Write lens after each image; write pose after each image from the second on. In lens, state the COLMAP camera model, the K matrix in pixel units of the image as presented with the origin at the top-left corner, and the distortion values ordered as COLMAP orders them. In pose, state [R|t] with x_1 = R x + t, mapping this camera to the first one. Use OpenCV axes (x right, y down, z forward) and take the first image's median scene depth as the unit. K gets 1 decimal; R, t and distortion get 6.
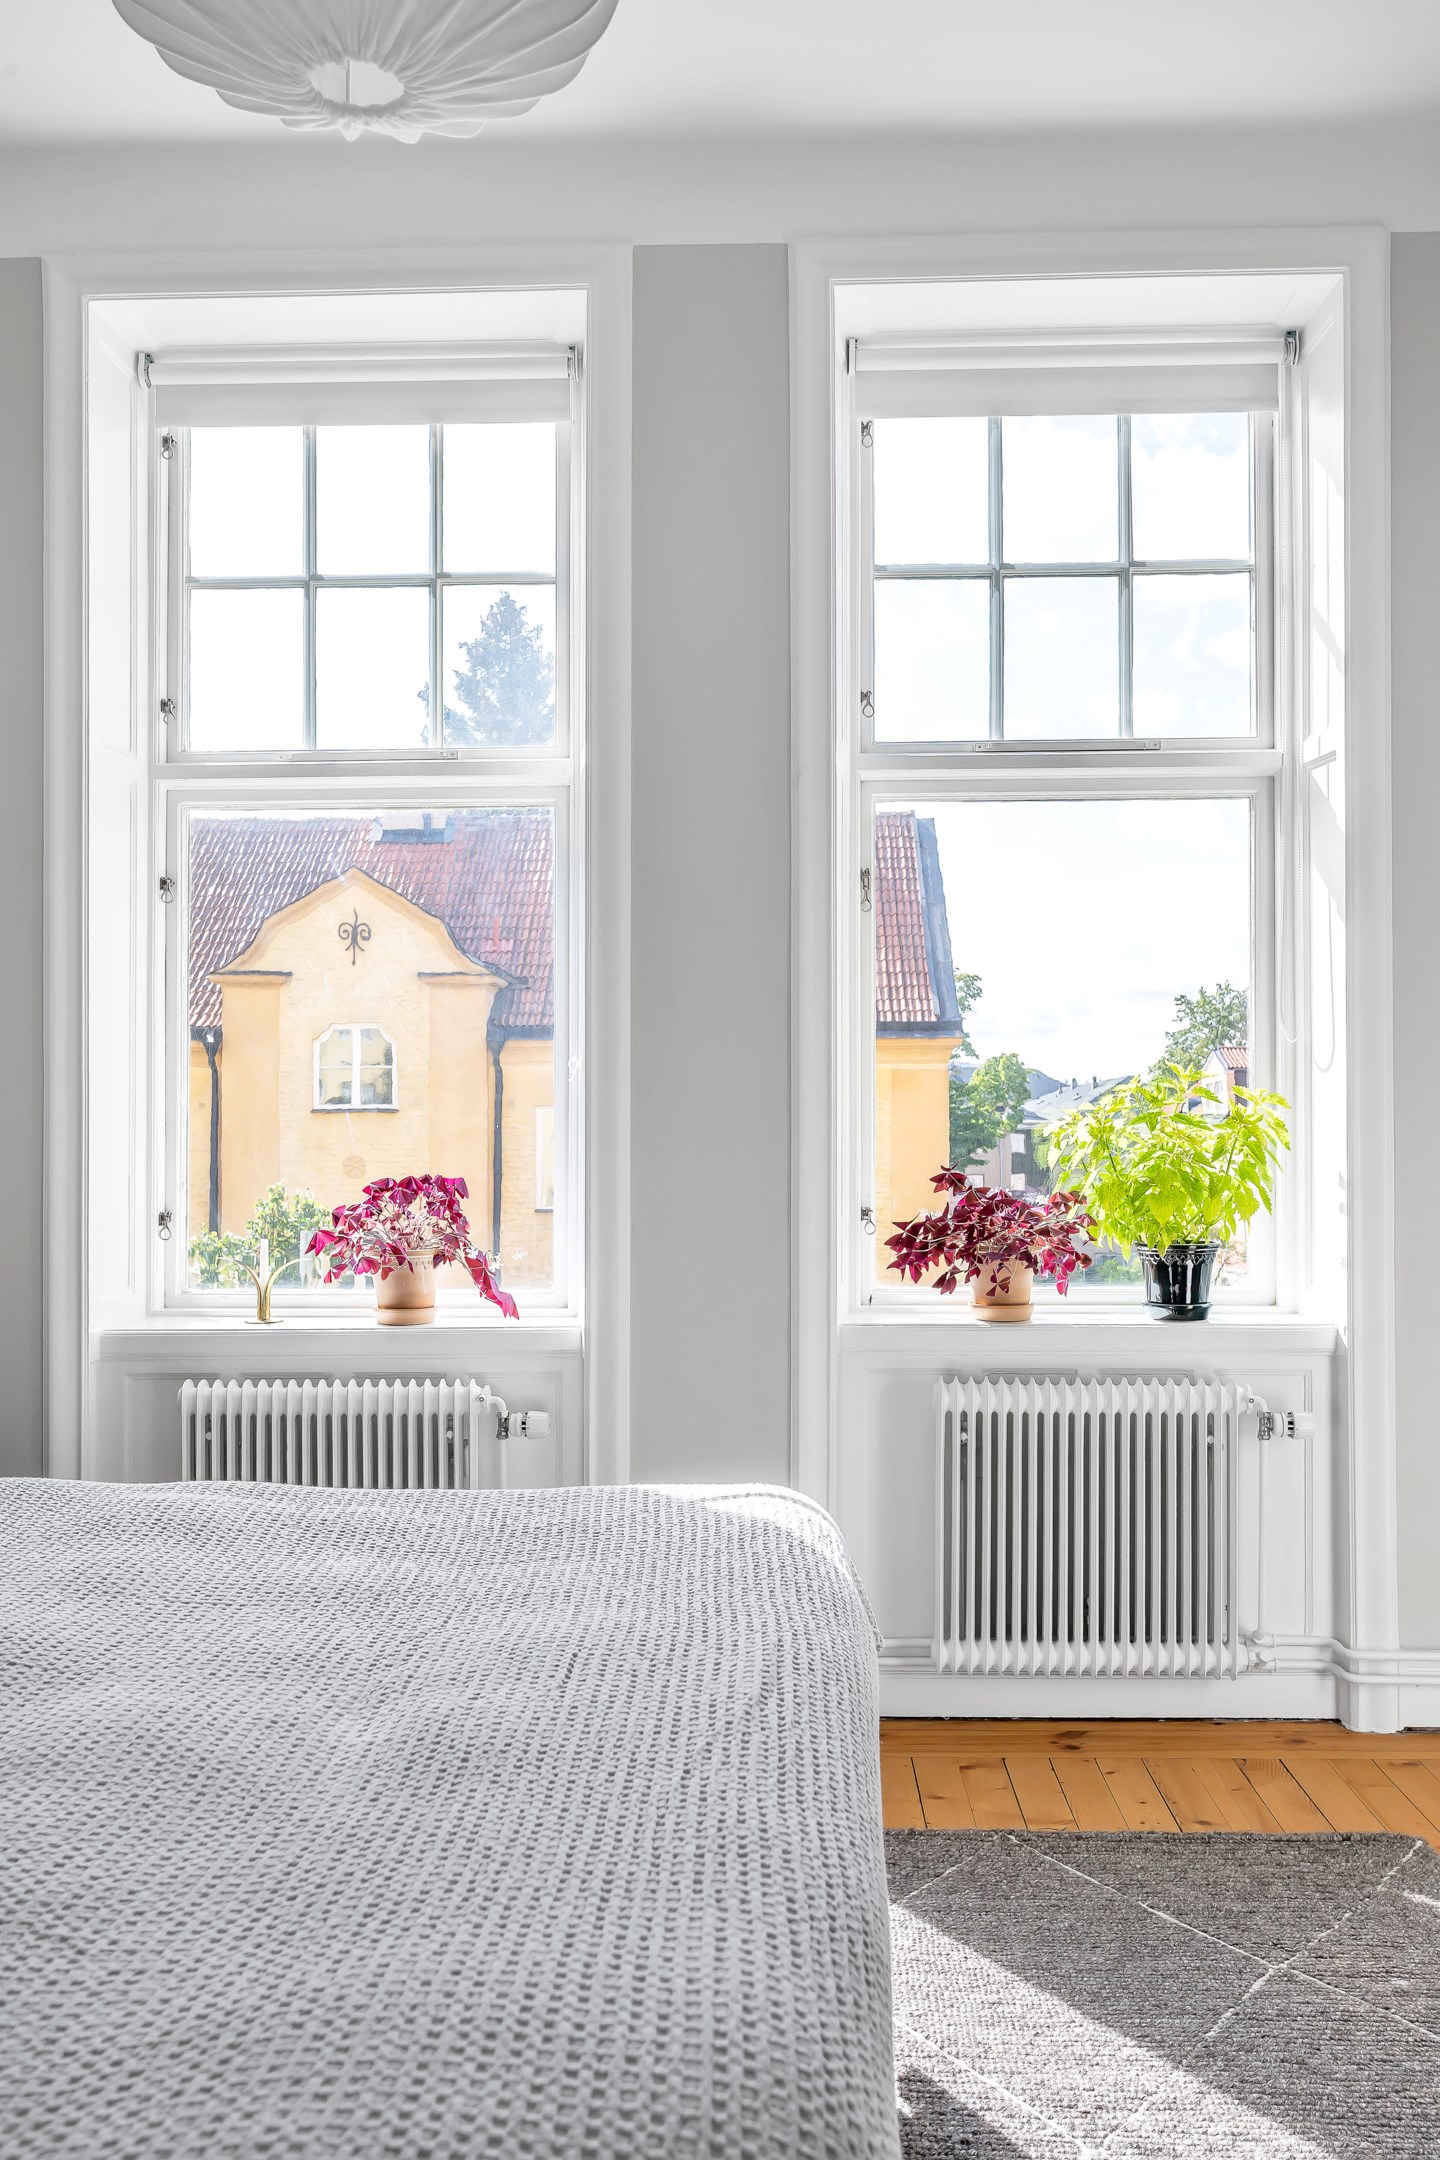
lens RADIAL K [[1934.5, 0, 717.3], [0, 1934.5, 1103.5], [0, 0, 1]] dist [-0.005502, -0.010013]
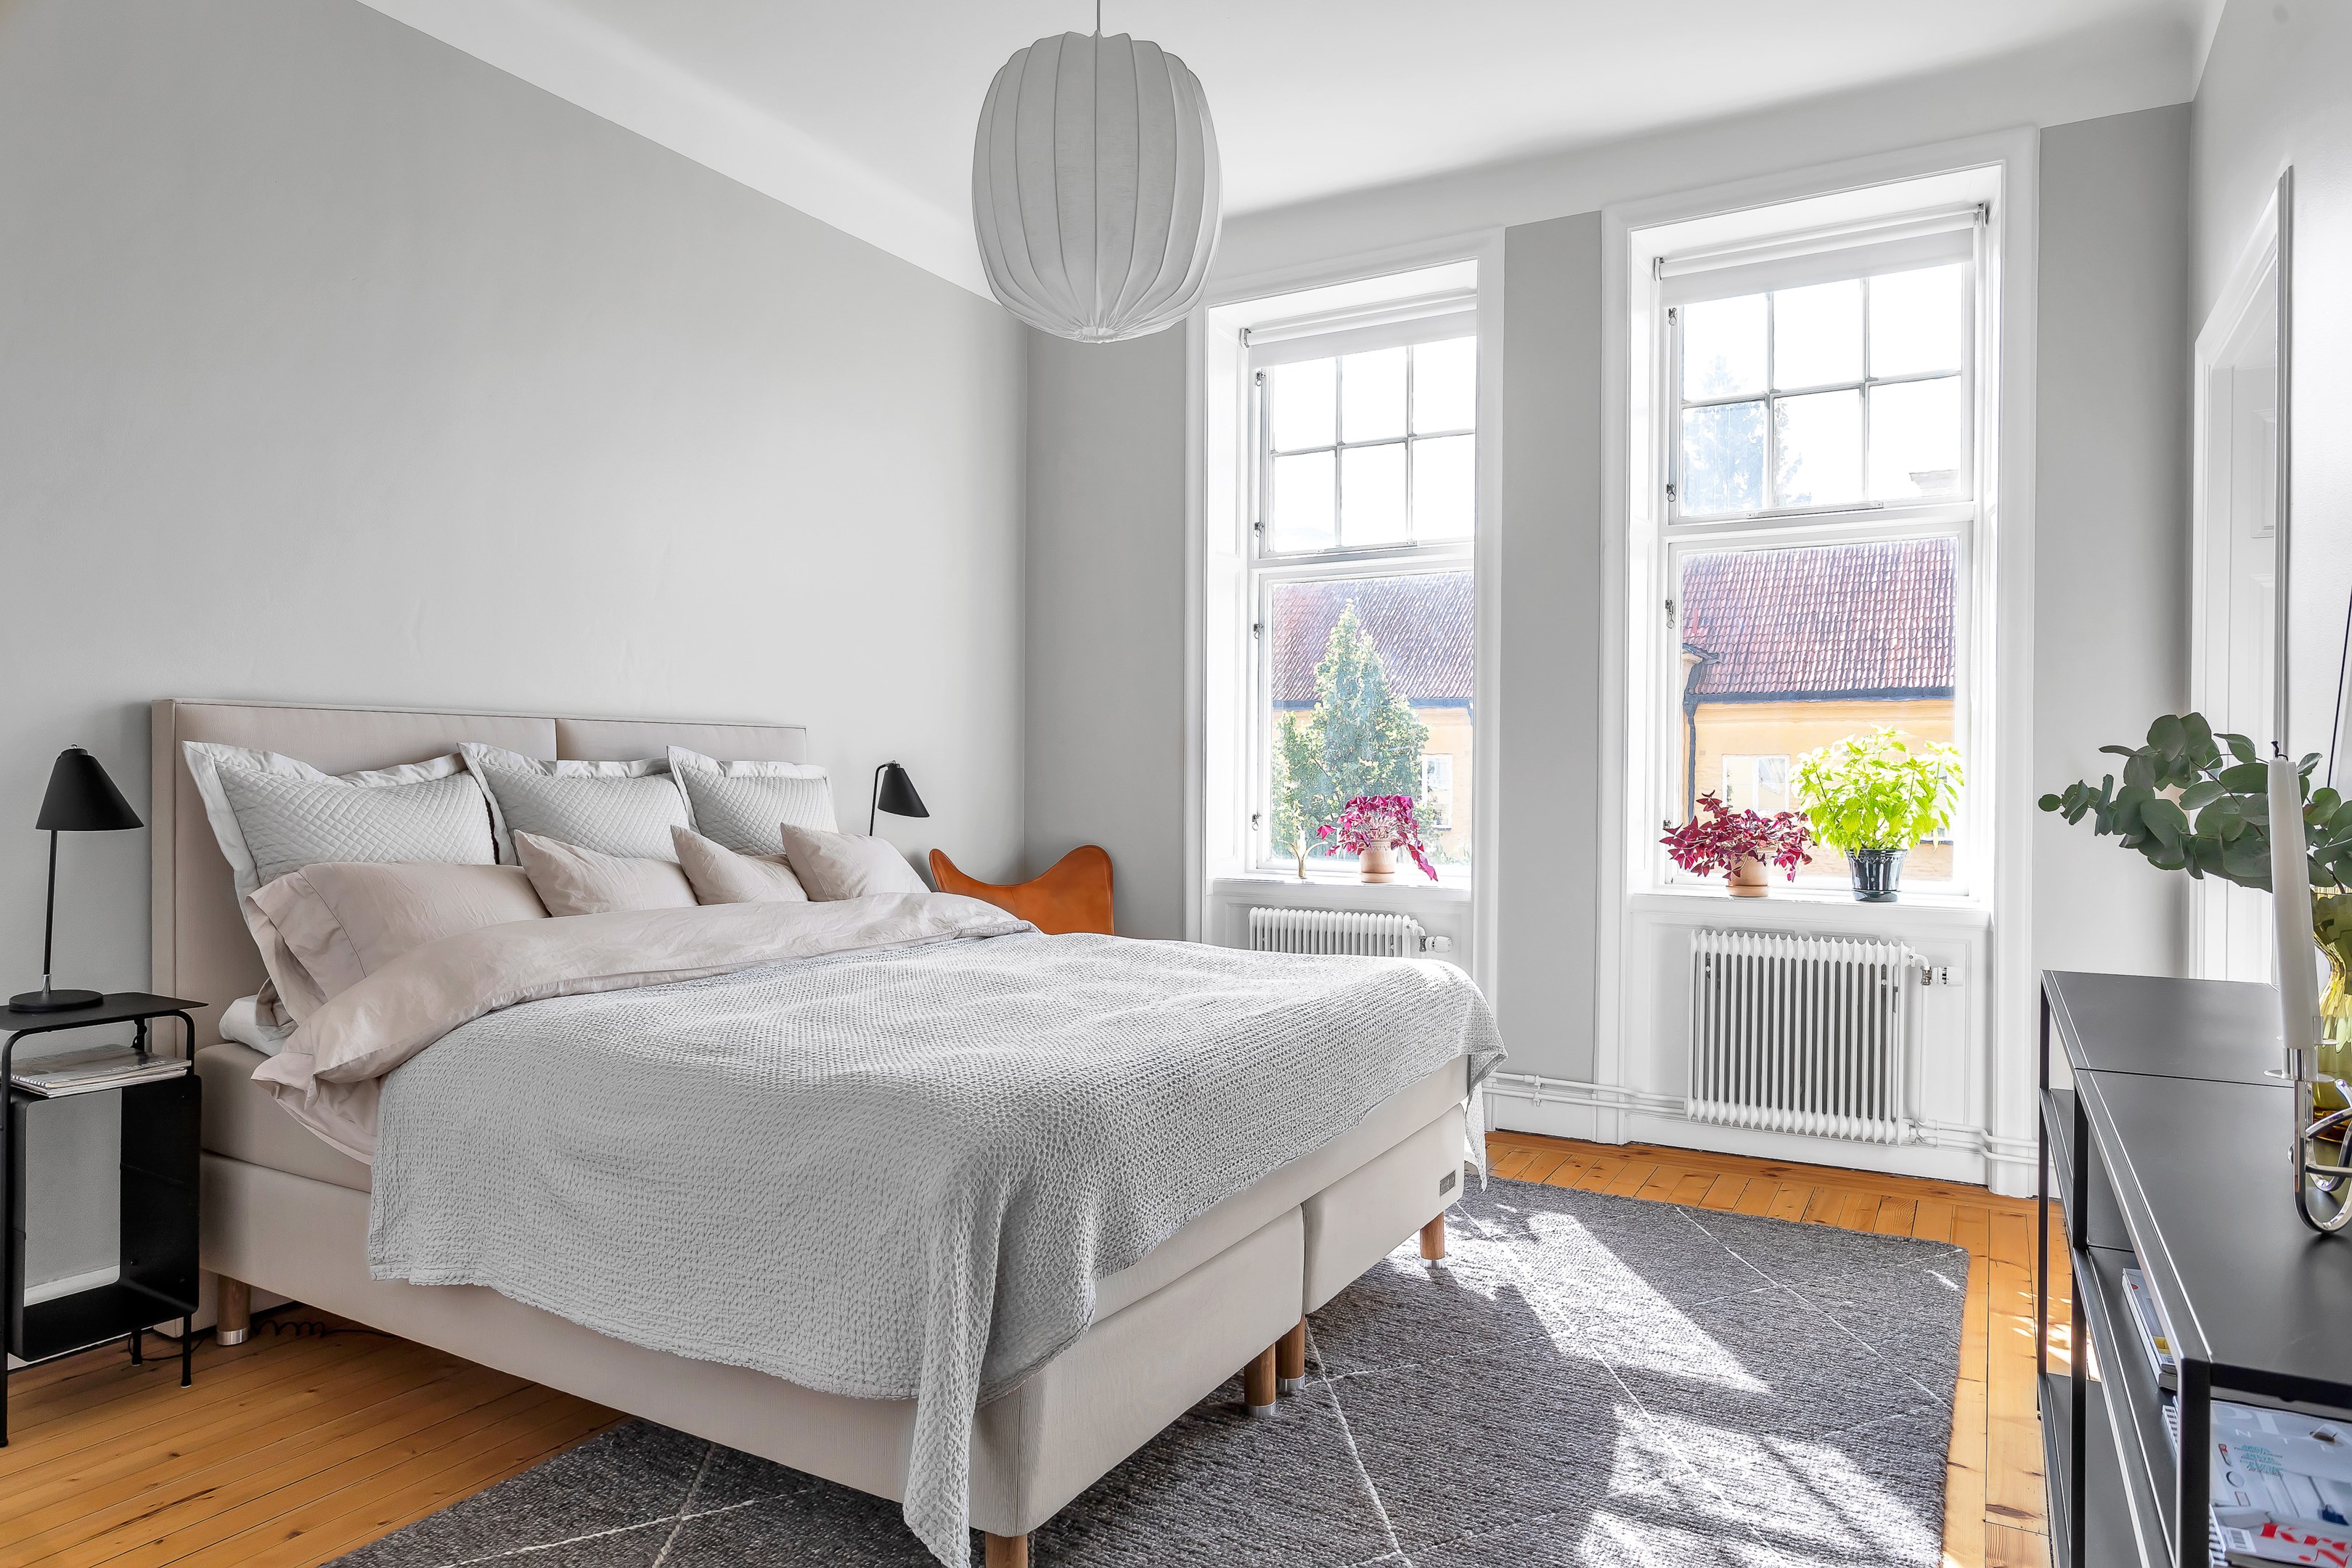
lens RADIAL K [[1476.1, 0, 1174.1], [0, 1476.1, 765.4], [0, 0, 1]] dist [-0.008890, -0.002036]
pose [[0.880403, 0.004567, -0.474204, 0.302709], [-0.000513, 0.999962, 0.008677, -0.000319], [0.474225, -0.007396, 0.880372, -0.233548]]
